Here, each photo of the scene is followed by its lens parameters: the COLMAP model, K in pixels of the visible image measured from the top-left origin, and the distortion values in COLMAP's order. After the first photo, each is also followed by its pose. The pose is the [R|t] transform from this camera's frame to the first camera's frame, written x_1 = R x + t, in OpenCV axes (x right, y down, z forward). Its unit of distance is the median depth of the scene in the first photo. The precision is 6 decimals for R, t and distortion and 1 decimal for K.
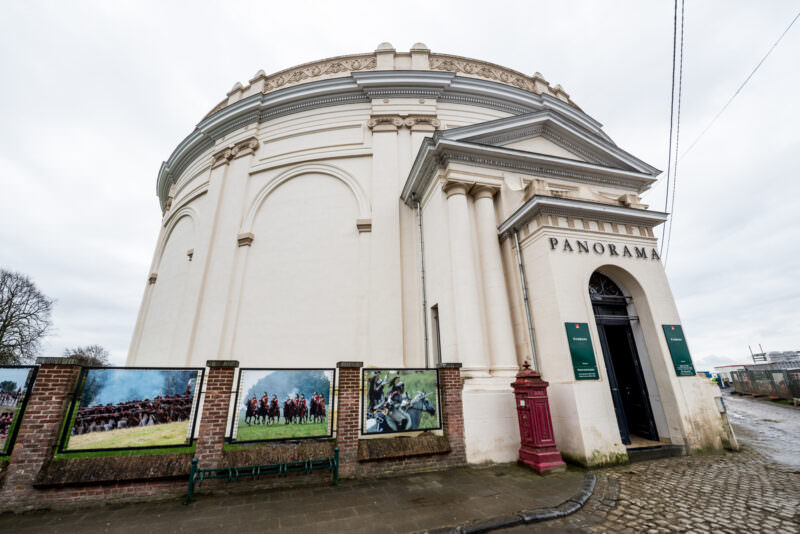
lens RADIAL K [[324.5, 0, 400.0], [0, 324.5, 267.0], [0, 0, 1]] dist [-0.013316, -0.002550]
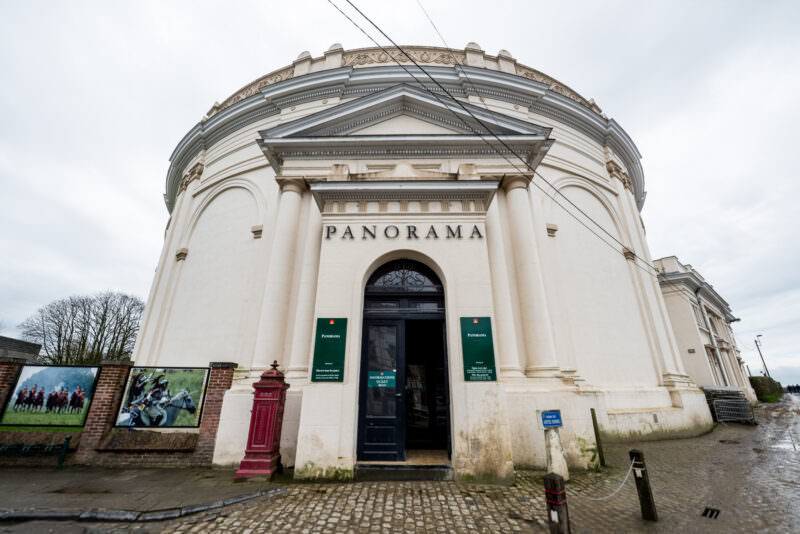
lens RADIAL K [[324.5, 0, 400.0], [0, 324.5, 267.0], [0, 0, 1]] dist [-0.013316, -0.002550]
pose [[0.965262, -0.072911, -0.250904, 1.015927], [0.070367, 0.997338, -0.019109, 0.064886], [0.251630, 0.000790, 0.967823, 0.186942]]
